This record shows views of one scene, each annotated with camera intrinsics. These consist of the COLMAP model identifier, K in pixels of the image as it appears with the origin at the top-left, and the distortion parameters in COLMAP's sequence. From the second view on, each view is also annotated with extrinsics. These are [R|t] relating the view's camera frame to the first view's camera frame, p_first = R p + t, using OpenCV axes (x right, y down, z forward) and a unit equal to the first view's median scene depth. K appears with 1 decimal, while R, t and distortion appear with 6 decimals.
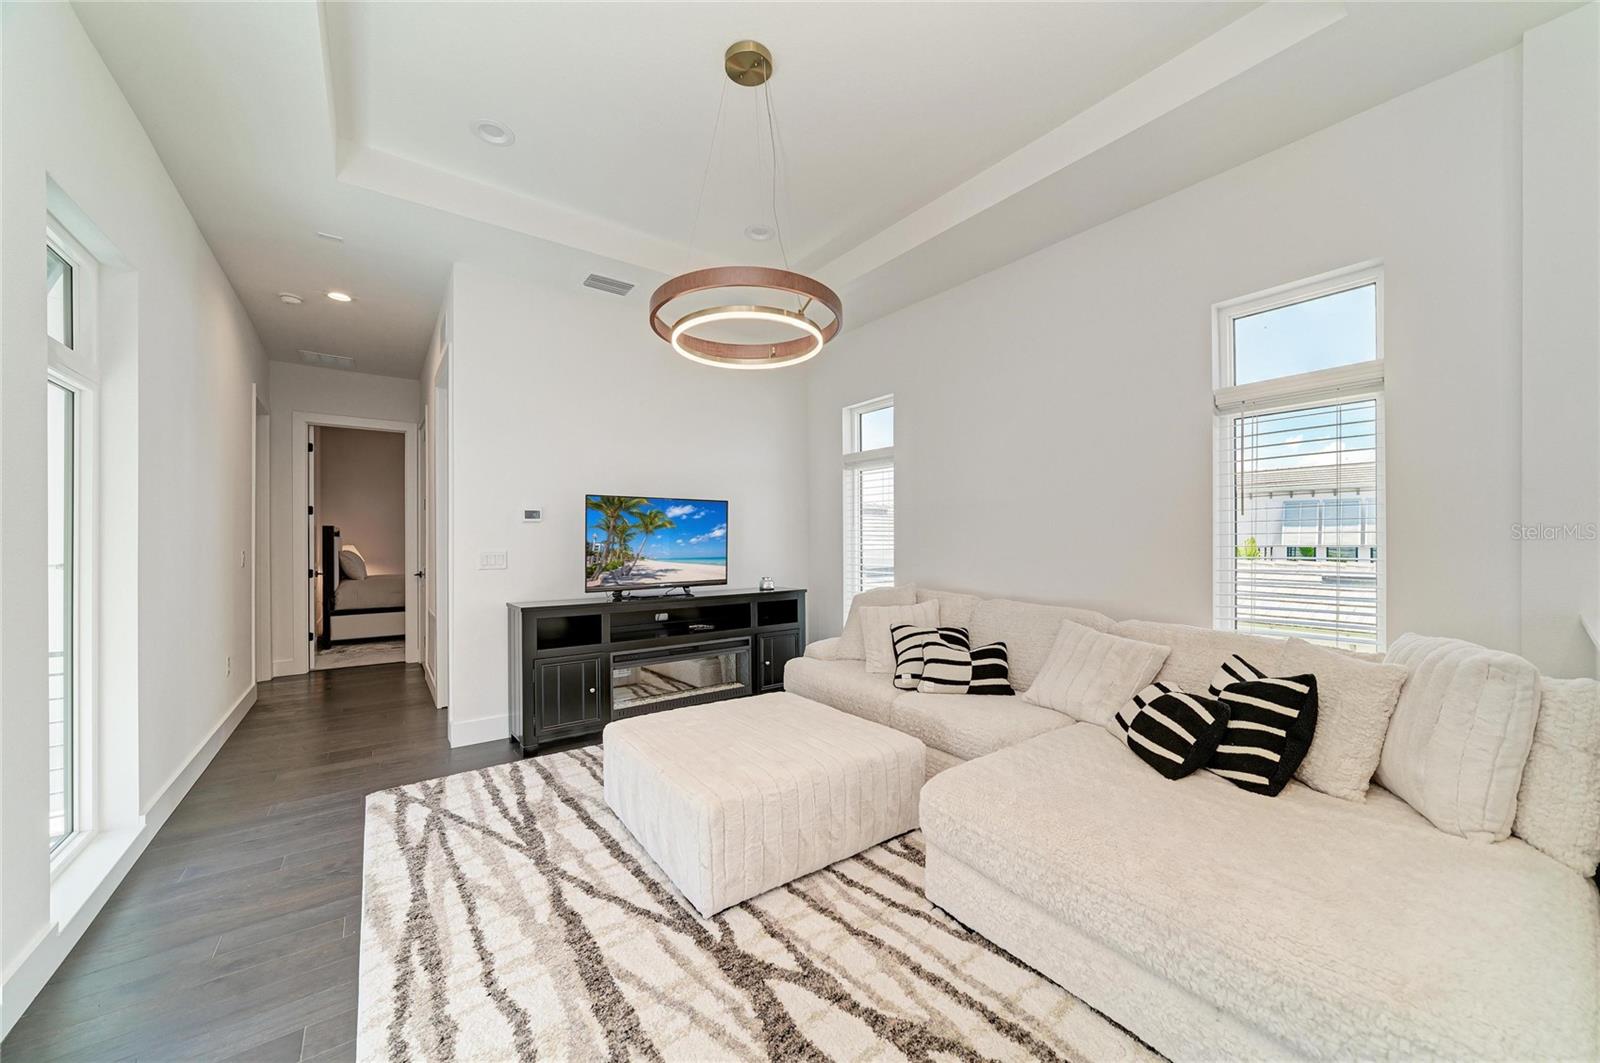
lens RADIAL K [[579.8, 0, 803.6], [0, 579.8, 536.1], [0, 0, 1]] dist [-0.008372, 0.002252]
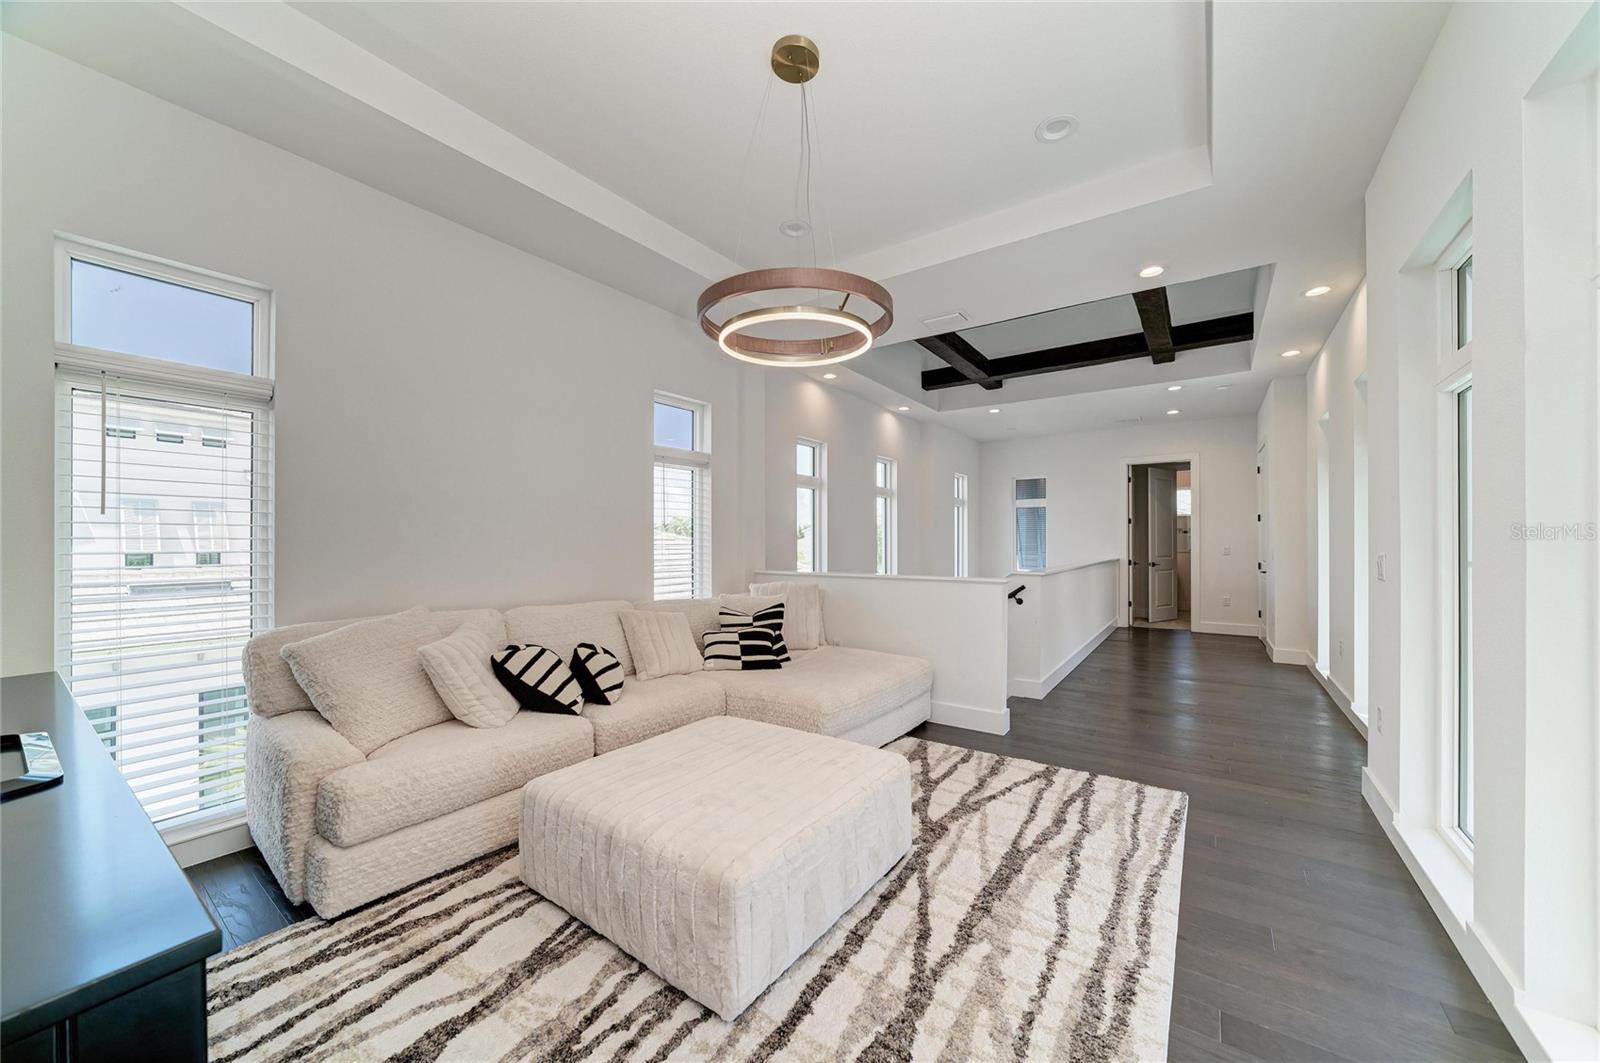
lens RADIAL K [[579.8, 0, 803.0], [0, 579.8, 543.9], [0, 0, 1]] dist [-0.008372, 0.002252]
pose [[-0.312074, 0.005078, 0.950044, -1.324384], [-0.007625, 0.999940, -0.007849, 0.020264], [-0.950027, -0.009694, -0.312016, 1.667595]]
